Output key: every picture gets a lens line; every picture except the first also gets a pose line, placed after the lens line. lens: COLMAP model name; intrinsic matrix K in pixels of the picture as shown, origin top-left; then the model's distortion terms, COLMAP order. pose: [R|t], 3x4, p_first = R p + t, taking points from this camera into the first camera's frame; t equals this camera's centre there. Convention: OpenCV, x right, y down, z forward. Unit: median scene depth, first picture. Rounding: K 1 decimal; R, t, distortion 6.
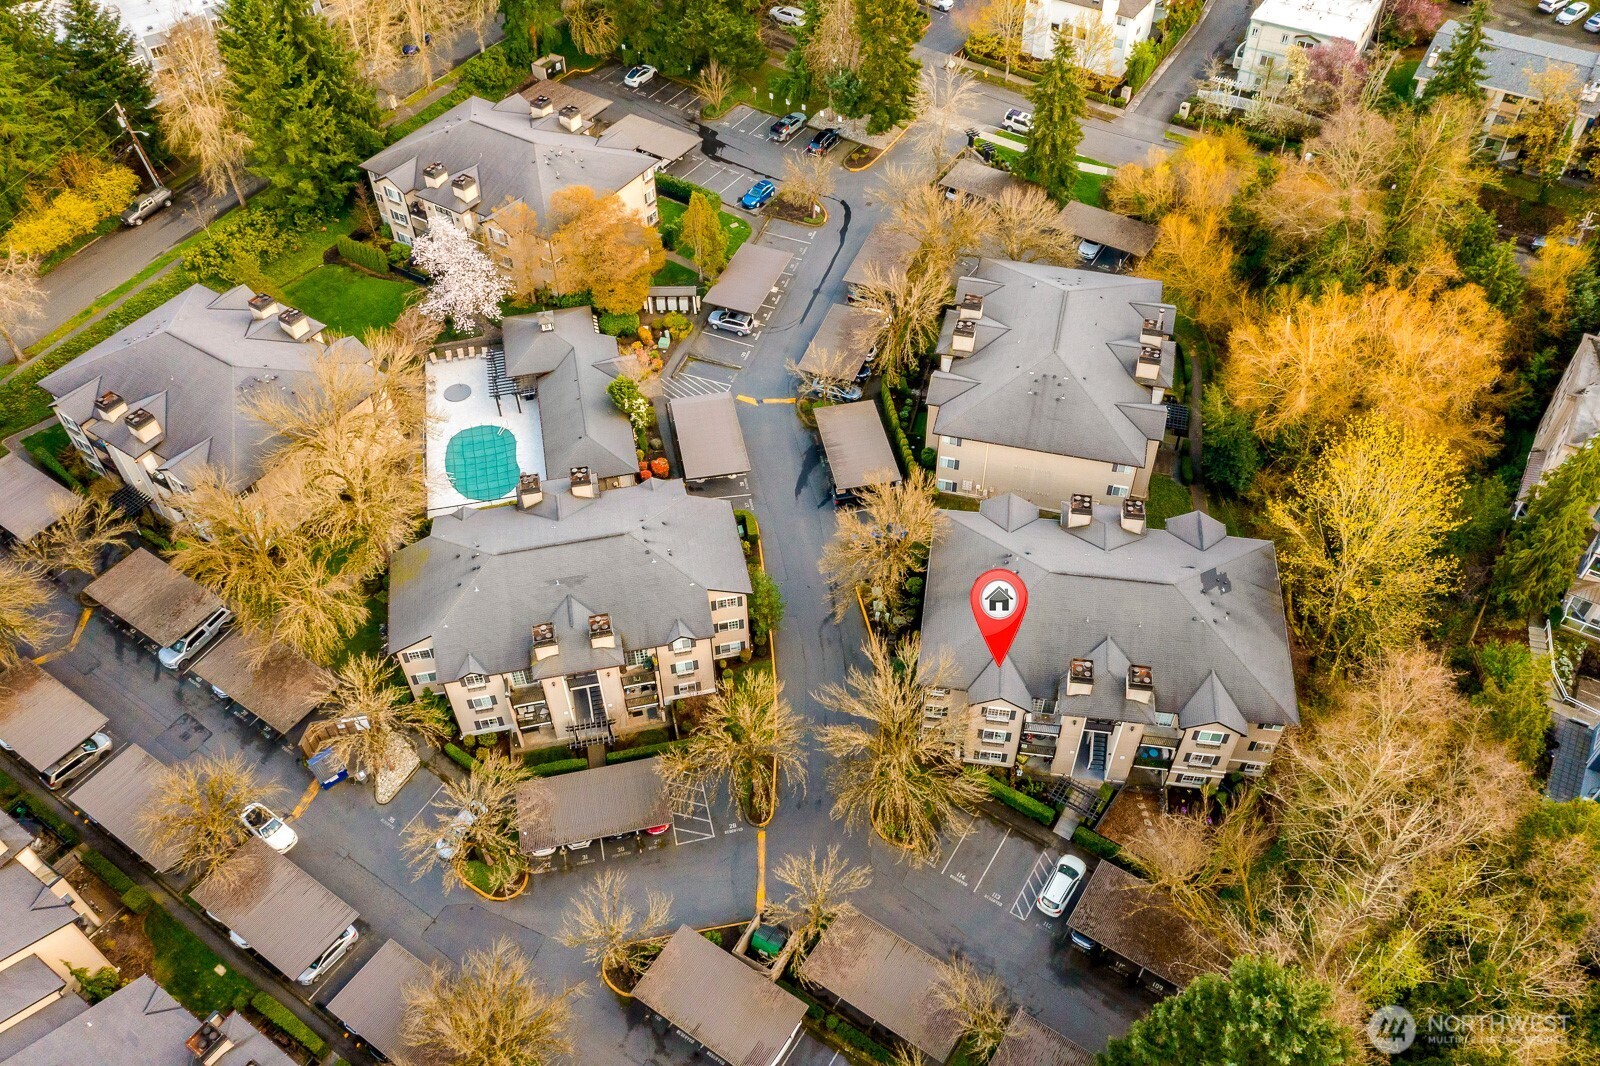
lens RADIAL K [[1268.7, 0, 802.0], [0, 1268.7, 536.3], [0, 0, 1]] dist [-0.012778, 0.005937]
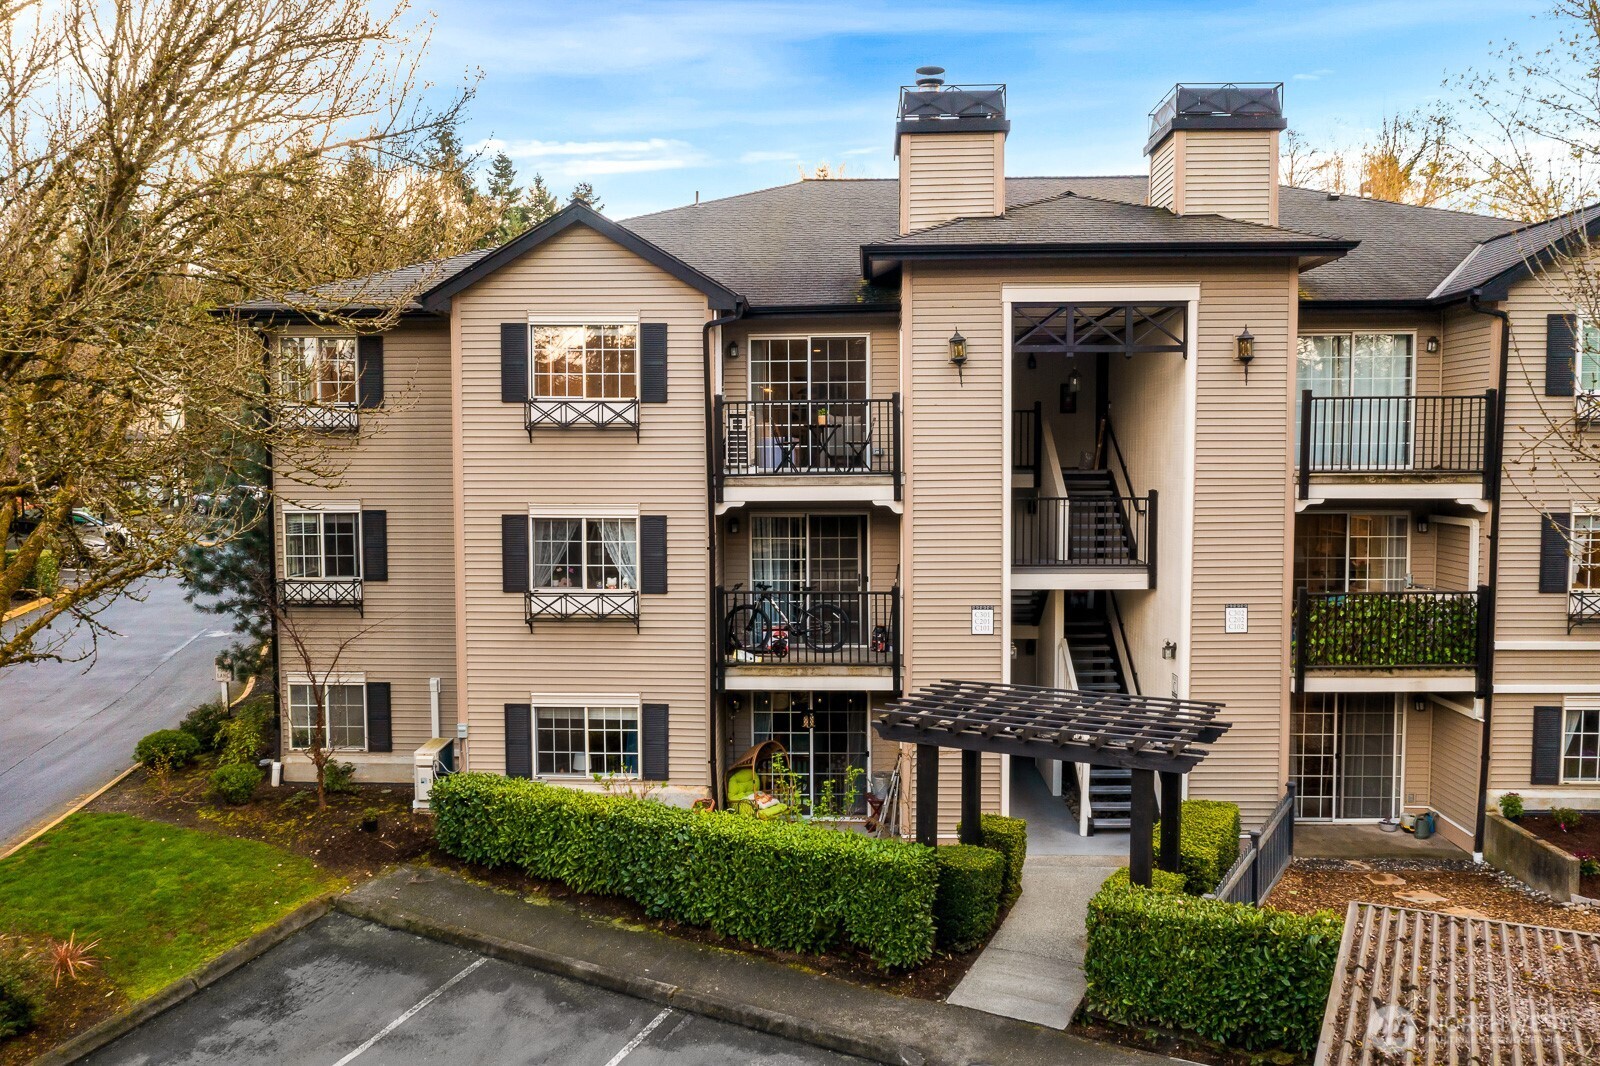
lens RADIAL K [[1268.7, 0, 800.3], [0, 1268.7, 533.7], [0, 0, 1]] dist [-0.012778, 0.005937]
pose [[0.993643, 0.006800, 0.112376, 0.164023], [0.072618, 0.724056, -0.685908, 0.294876], [-0.086030, 0.689708, 0.718959, 0.856858]]
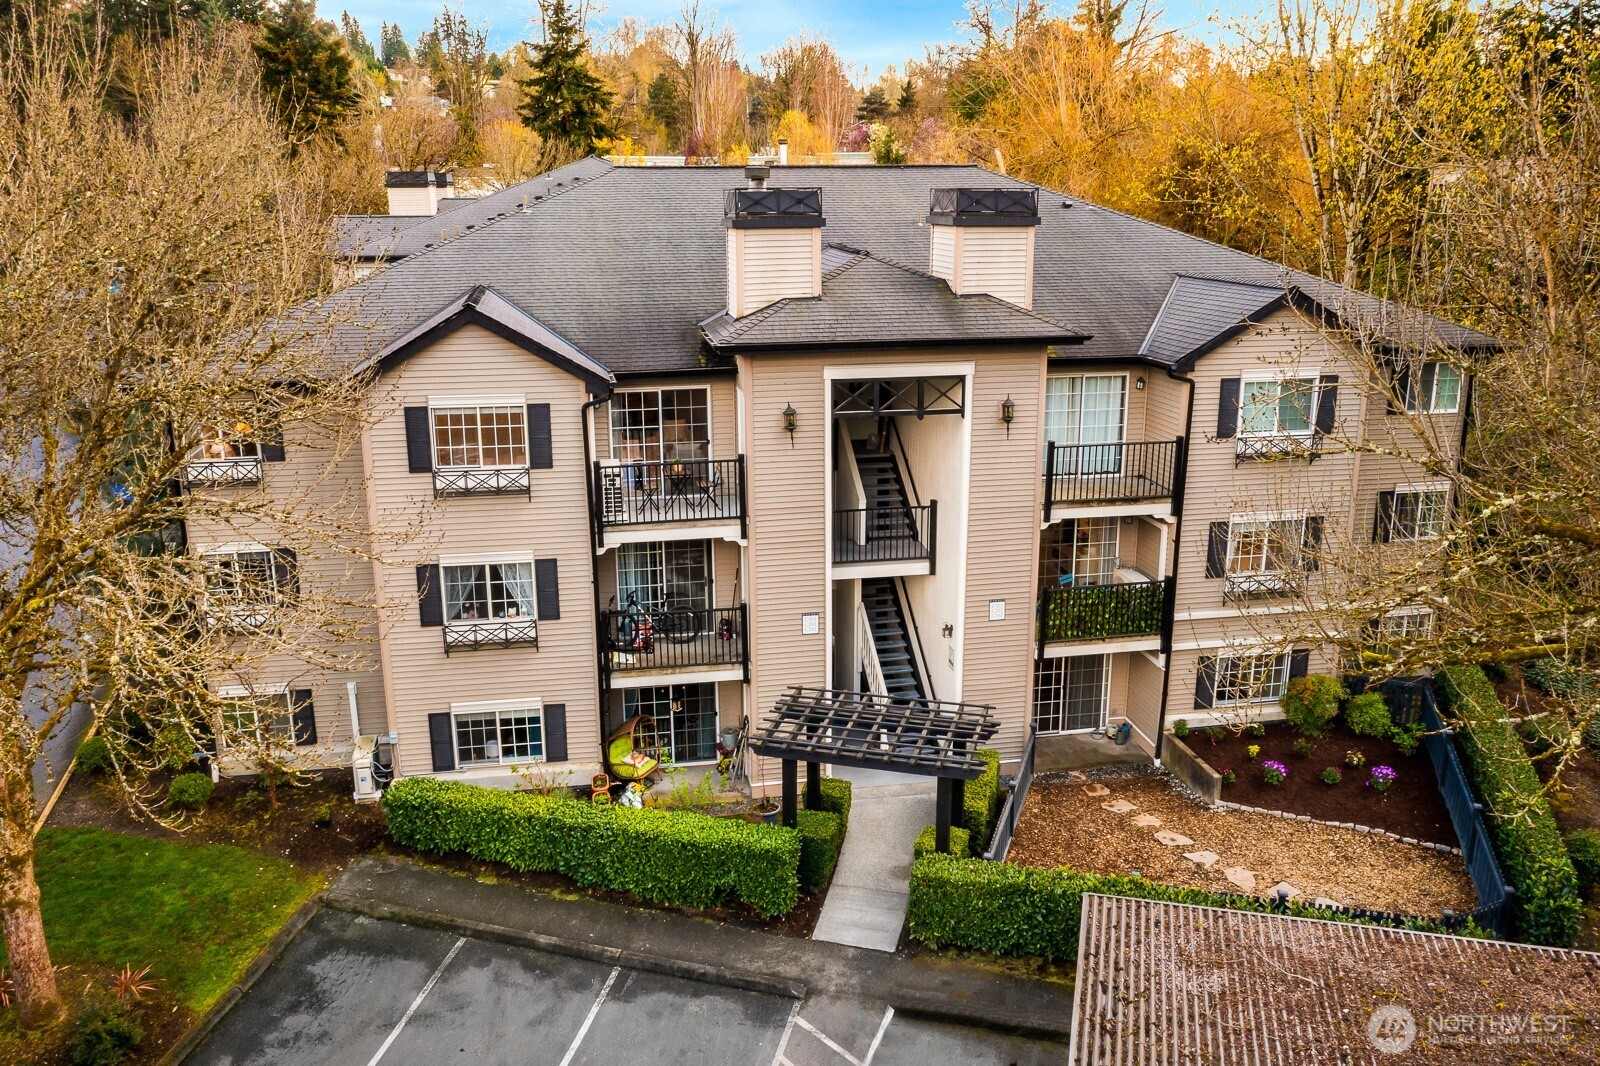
lens RADIAL K [[1268.7, 0, 800.6], [0, 1268.7, 531.0], [0, 0, 1]] dist [-0.012778, 0.005937]
pose [[0.946348, -0.071630, 0.315110, 0.133621], [0.229537, 0.835378, -0.499456, 0.282548], [-0.227460, 0.544989, 0.807000, 0.790444]]
